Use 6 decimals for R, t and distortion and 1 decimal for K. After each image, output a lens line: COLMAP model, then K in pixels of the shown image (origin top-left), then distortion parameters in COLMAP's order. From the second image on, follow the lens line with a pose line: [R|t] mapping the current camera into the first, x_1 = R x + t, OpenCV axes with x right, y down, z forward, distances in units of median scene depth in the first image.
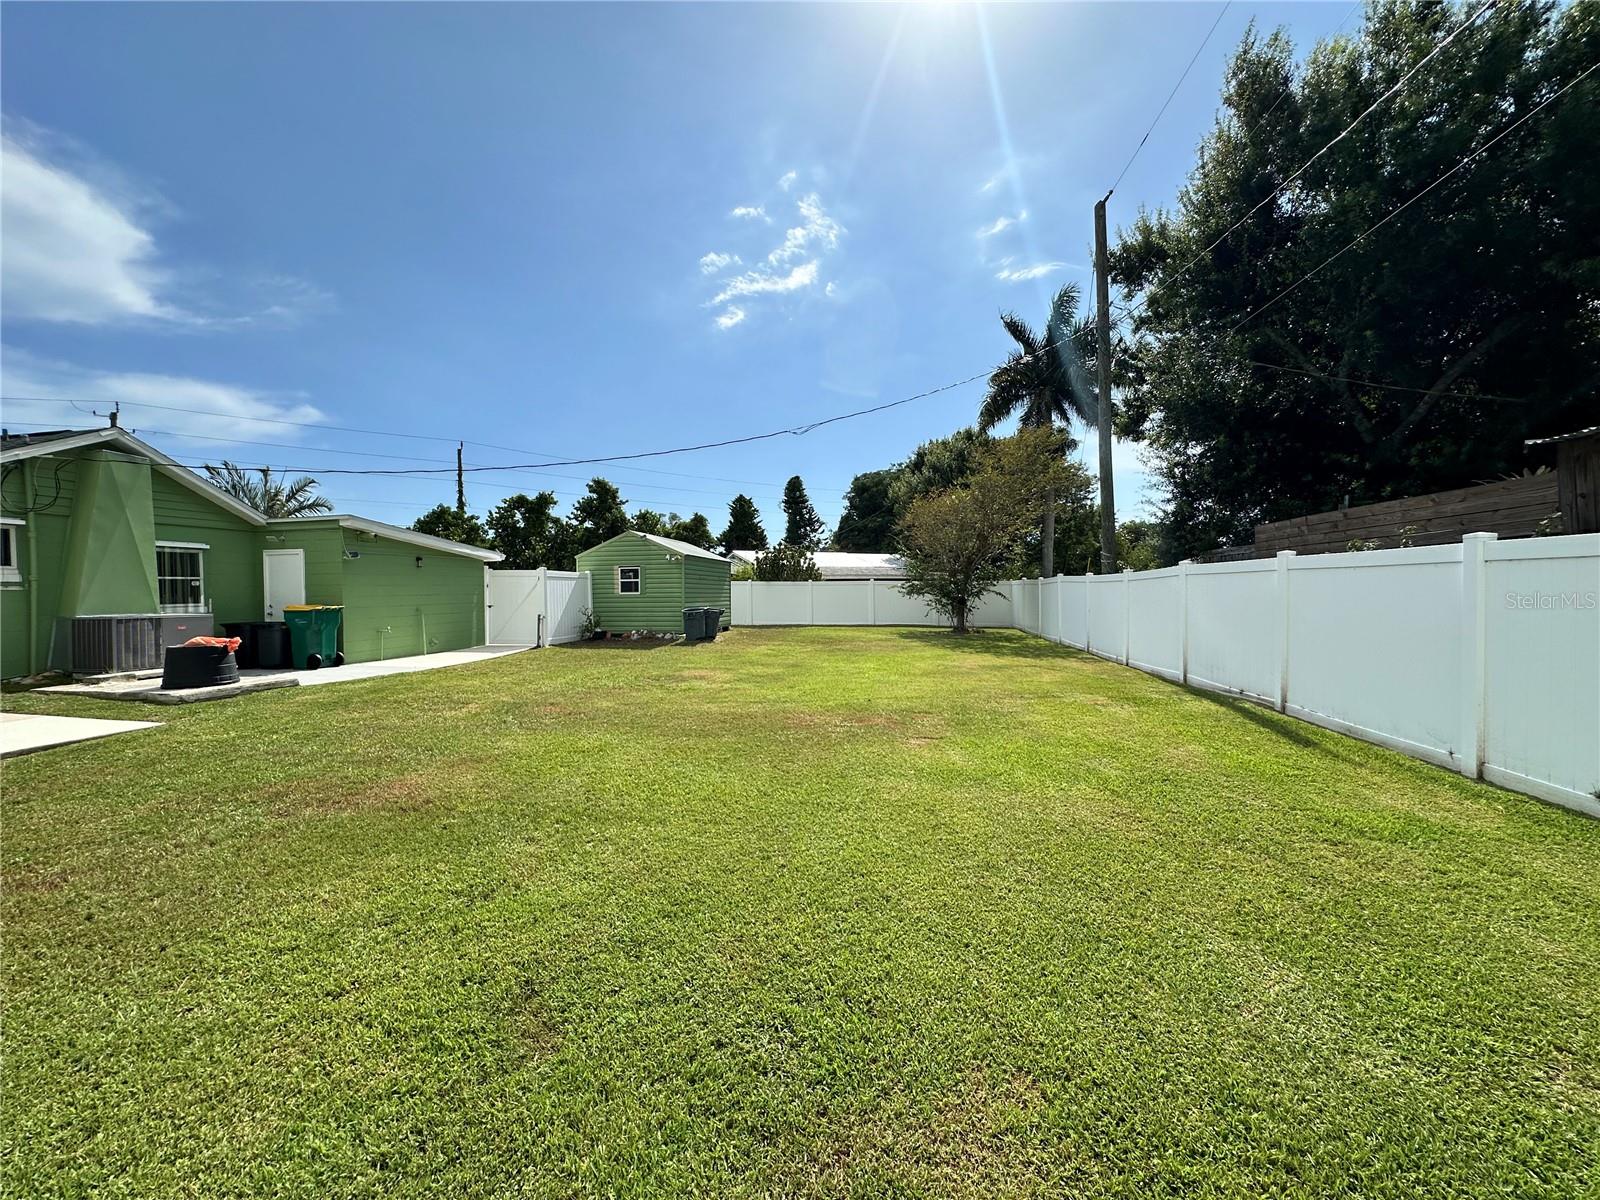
lens RADIAL K [[642.8, 0, 800.0], [0, 642.8, 600.0], [0, 0, 1]] dist [-0.001855, -0.000110]
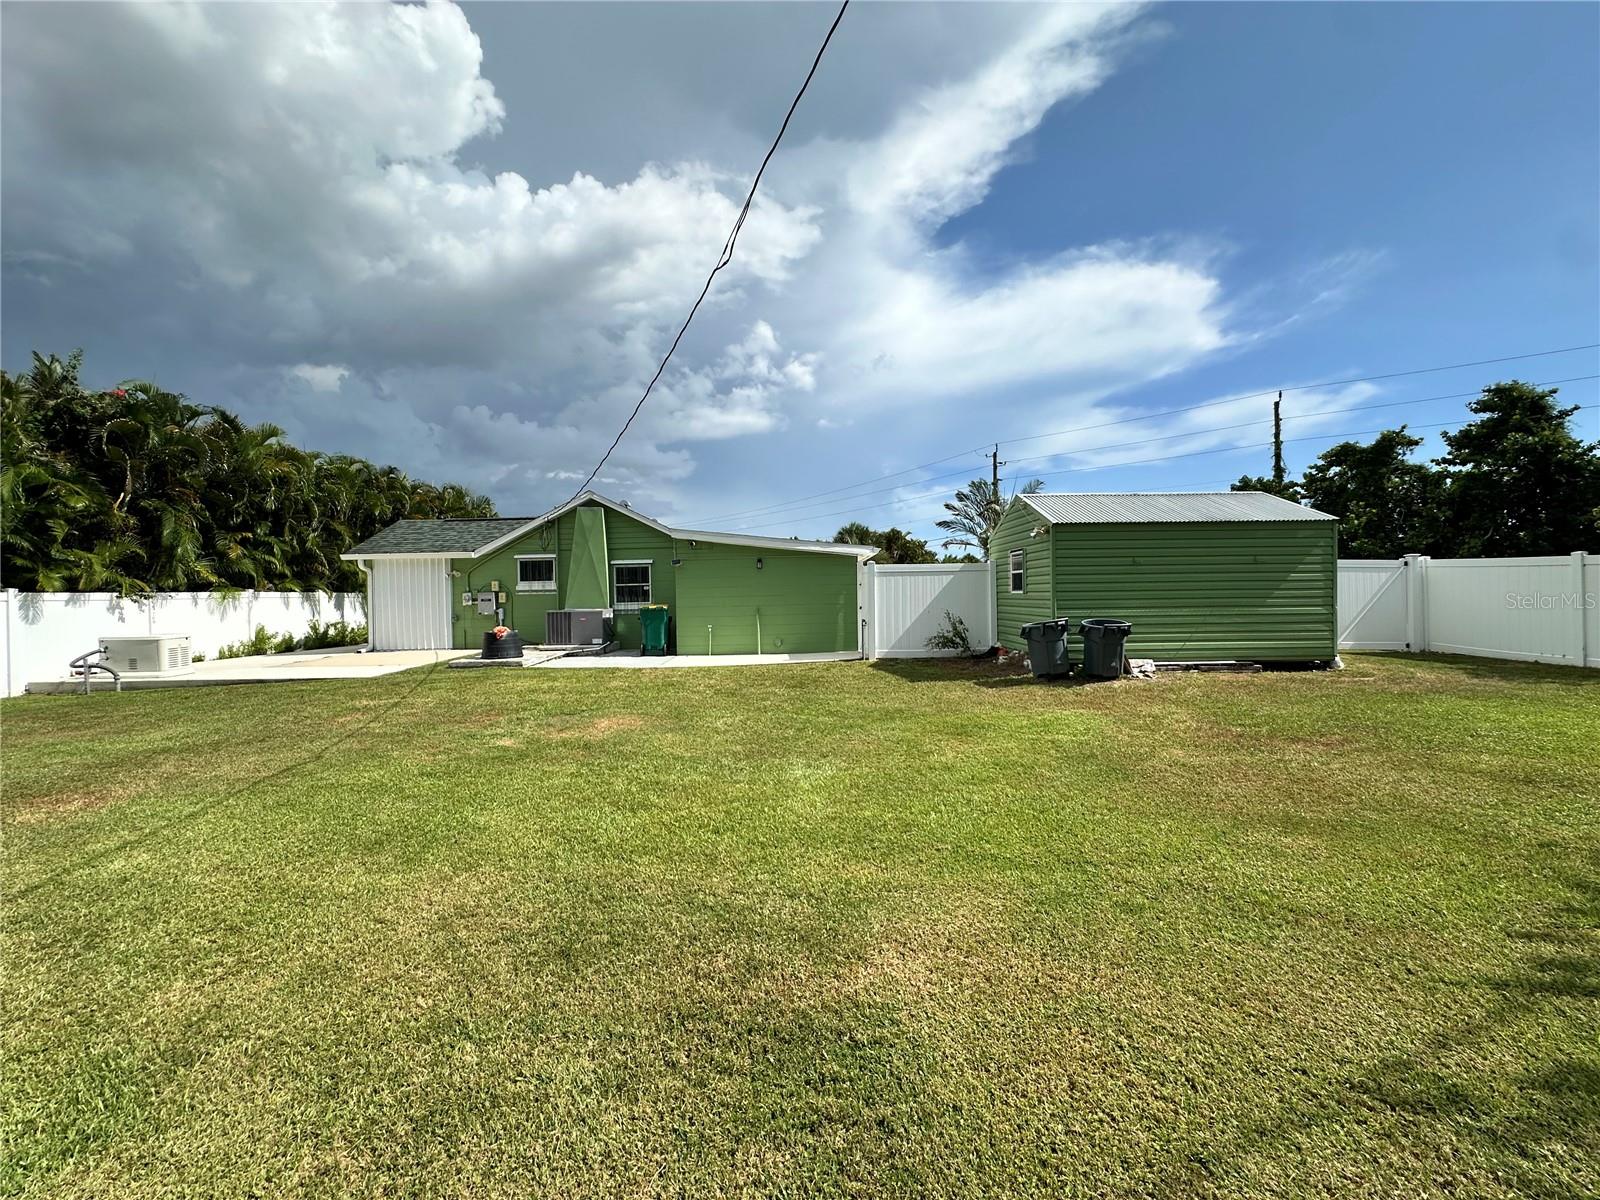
lens RADIAL K [[642.8, 0, 800.0], [0, 642.8, 600.0], [0, 0, 1]] dist [-0.001855, -0.000110]
pose [[0.195063, 0.015695, -0.980665, 0.129968], [0.002519, 0.999861, 0.016503, -0.005451], [0.980788, -0.005690, 0.194996, 0.262908]]
